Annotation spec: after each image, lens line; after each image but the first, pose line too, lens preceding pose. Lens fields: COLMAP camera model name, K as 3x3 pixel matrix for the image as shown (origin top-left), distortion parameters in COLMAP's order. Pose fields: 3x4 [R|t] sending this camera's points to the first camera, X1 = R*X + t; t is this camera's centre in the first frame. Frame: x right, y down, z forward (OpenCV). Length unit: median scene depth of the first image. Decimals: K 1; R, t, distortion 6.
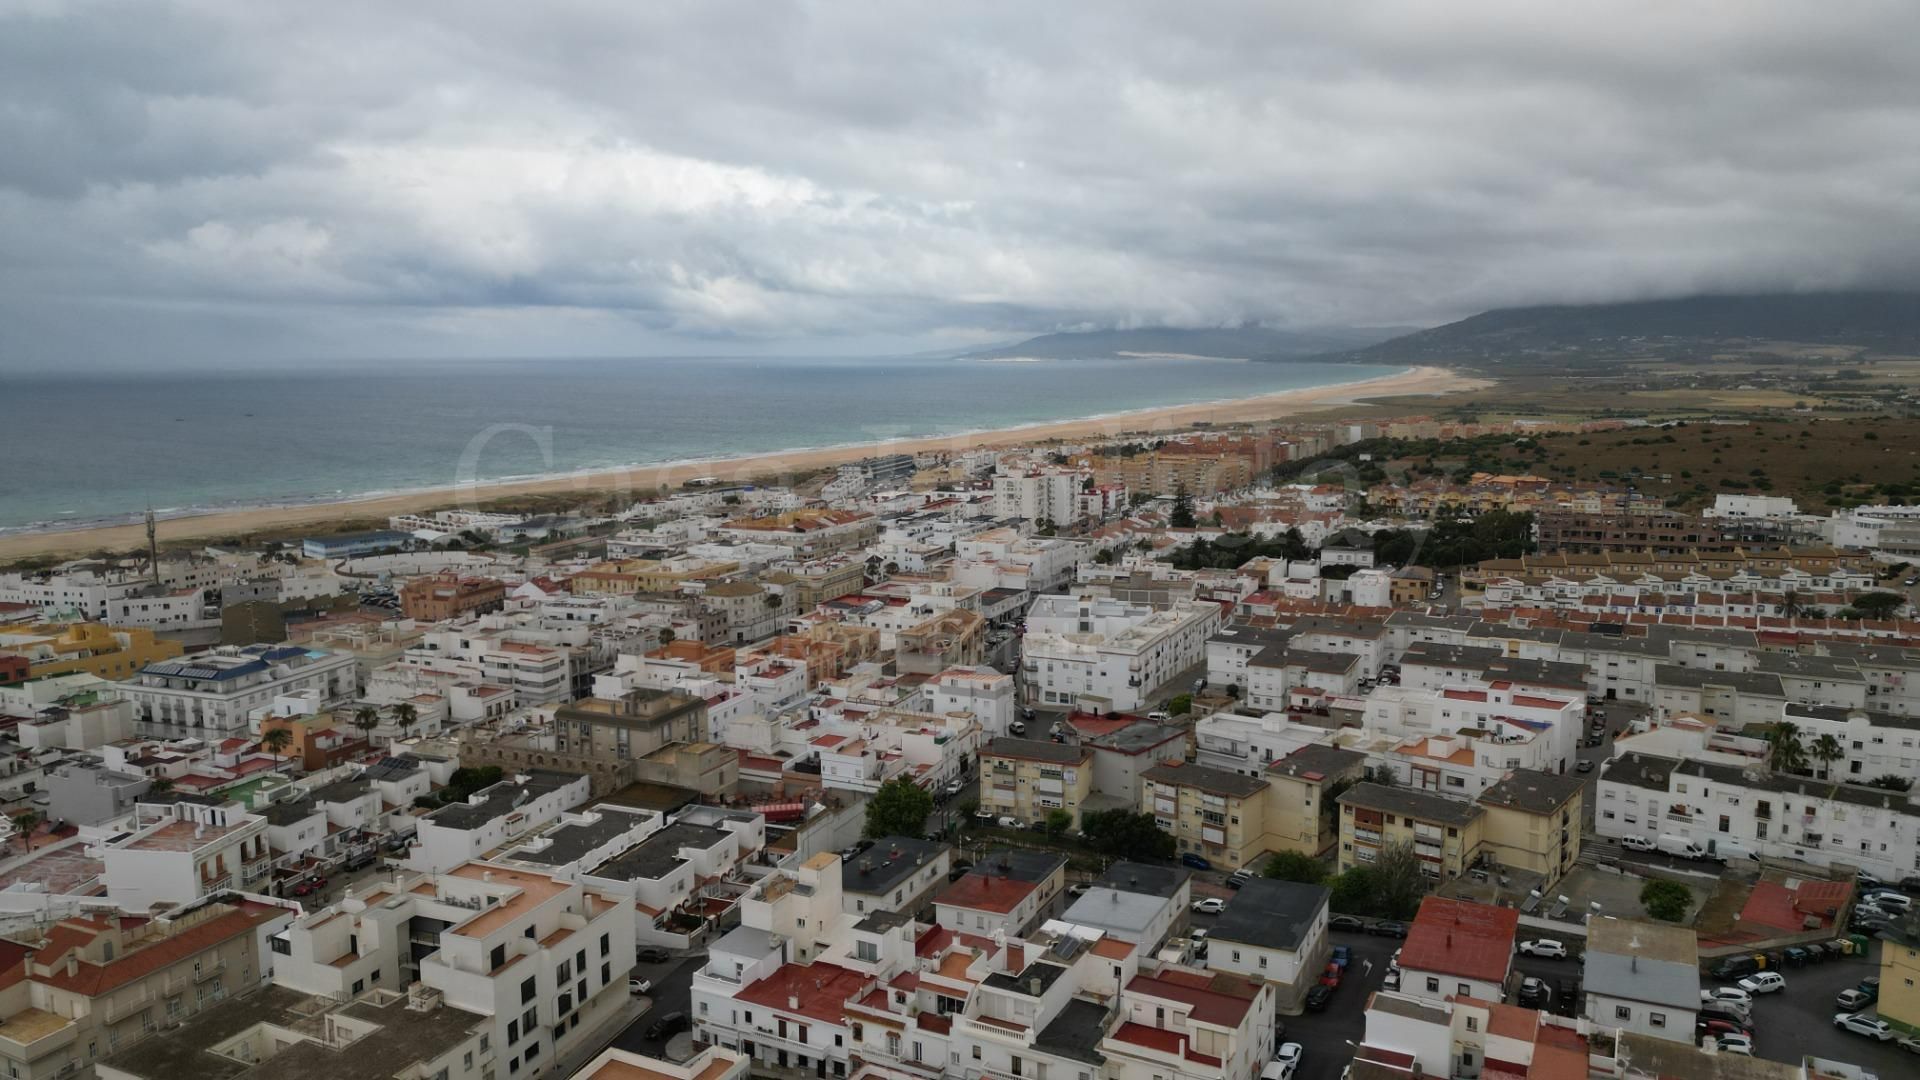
lens RADIAL K [[1340.5, 0, 953.3], [0, 1340.5, 529.3], [0, 0, 1]] dist [0.088722, -0.089375]
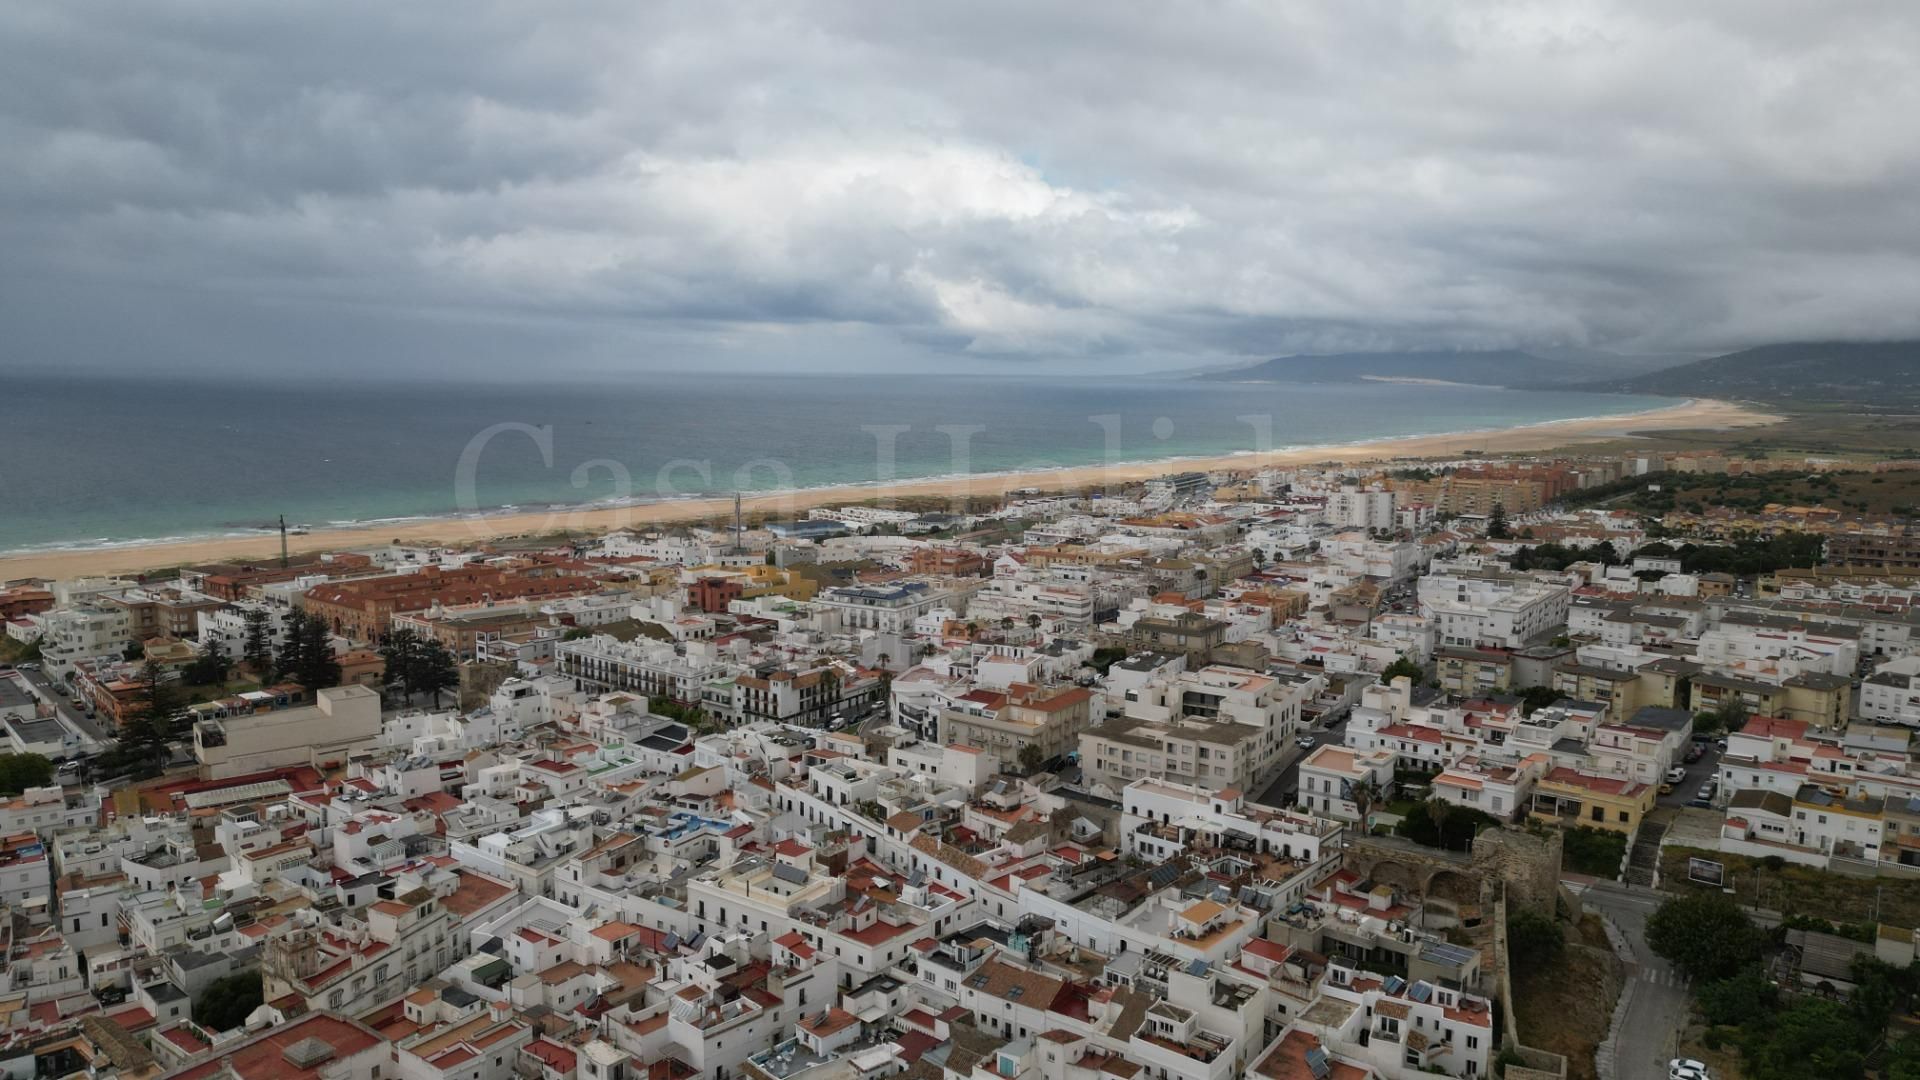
lens RADIAL K [[1340.5, 0, 957.2], [0, 1340.5, 541.0], [0, 0, 1]] dist [0.088722, -0.089375]
pose [[0.986429, 0.039443, -0.159383, -0.218747], [-0.040273, 0.999187, -0.001982, 0.043276], [0.159175, 0.008374, 0.987215, -0.509623]]
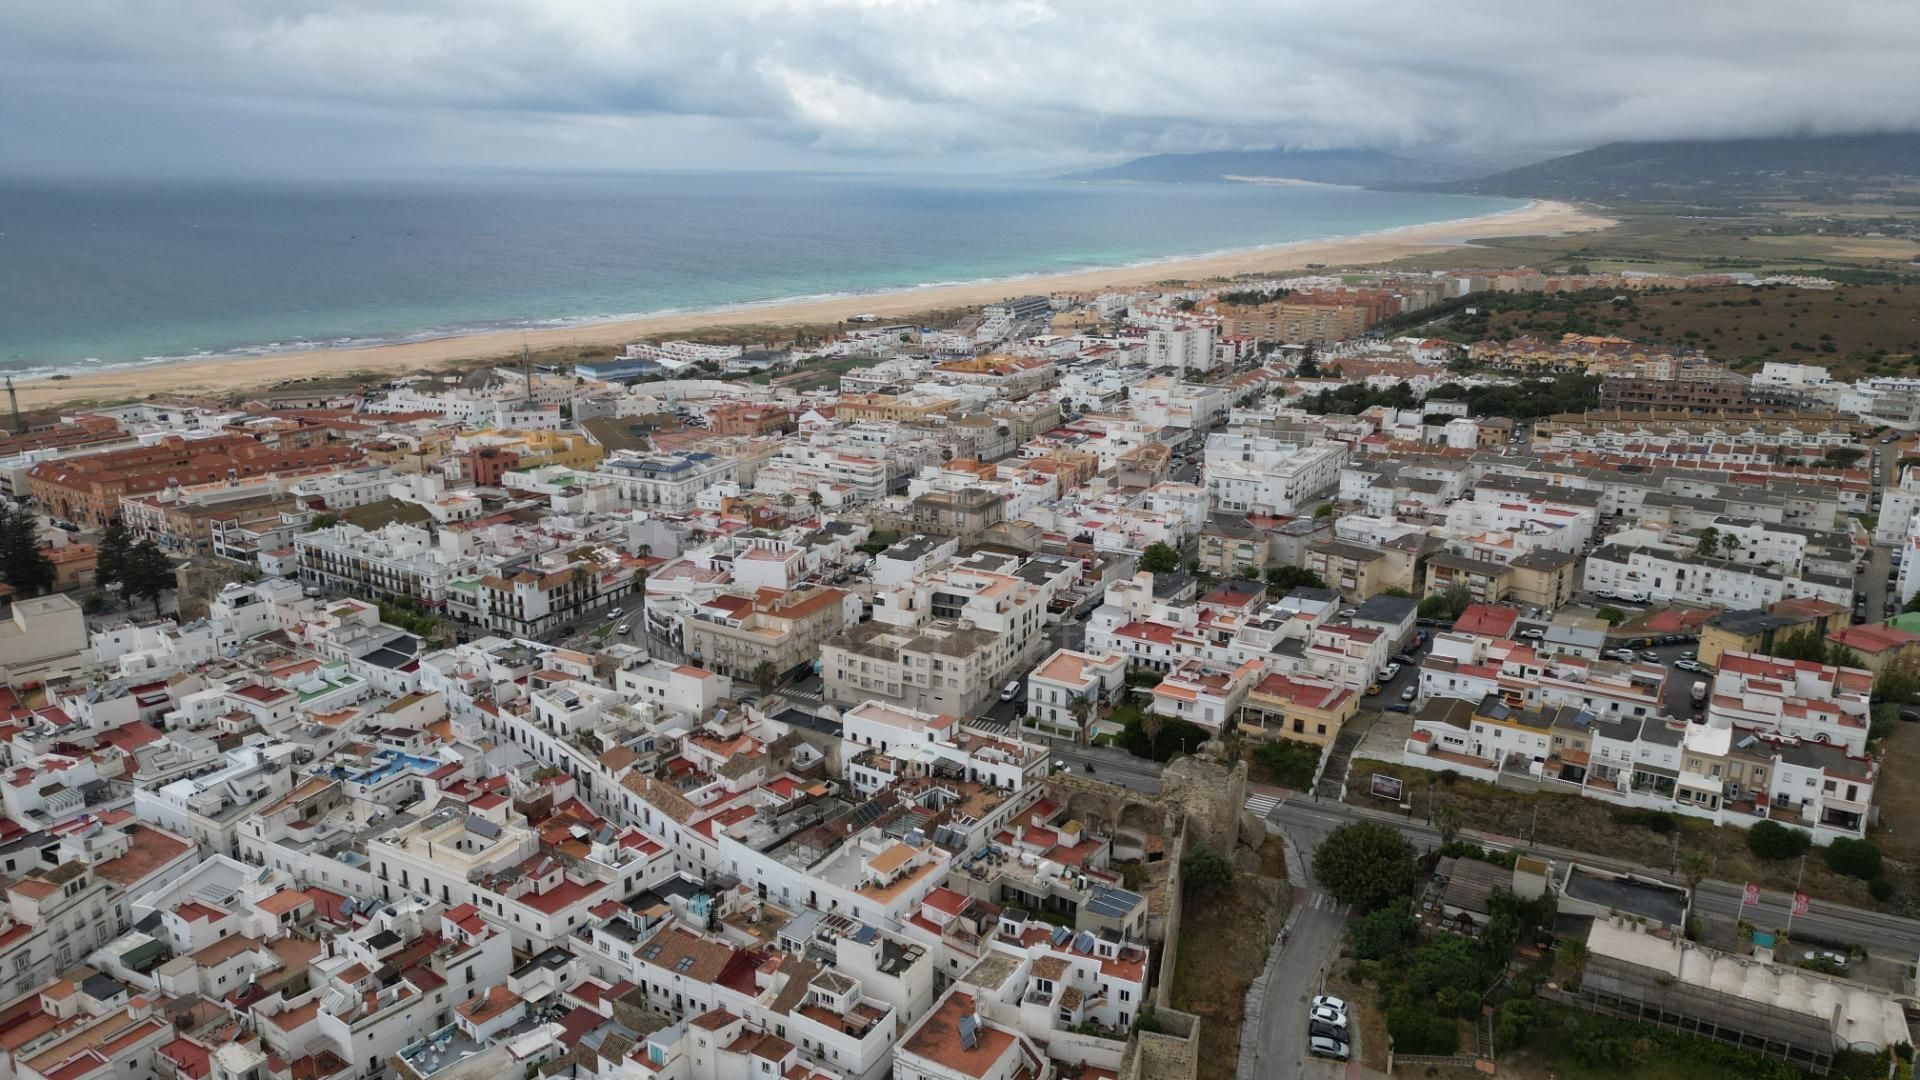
lens RADIAL K [[1340.5, 0, 954.0], [0, 1340.5, 540.8], [0, 0, 1]] dist [0.088722, -0.089375]
pose [[0.997497, 0.036611, -0.060499, -0.132490], [-0.027972, 0.990046, 0.137939, -0.028739], [0.064947, -0.135902, 0.988591, -0.461246]]
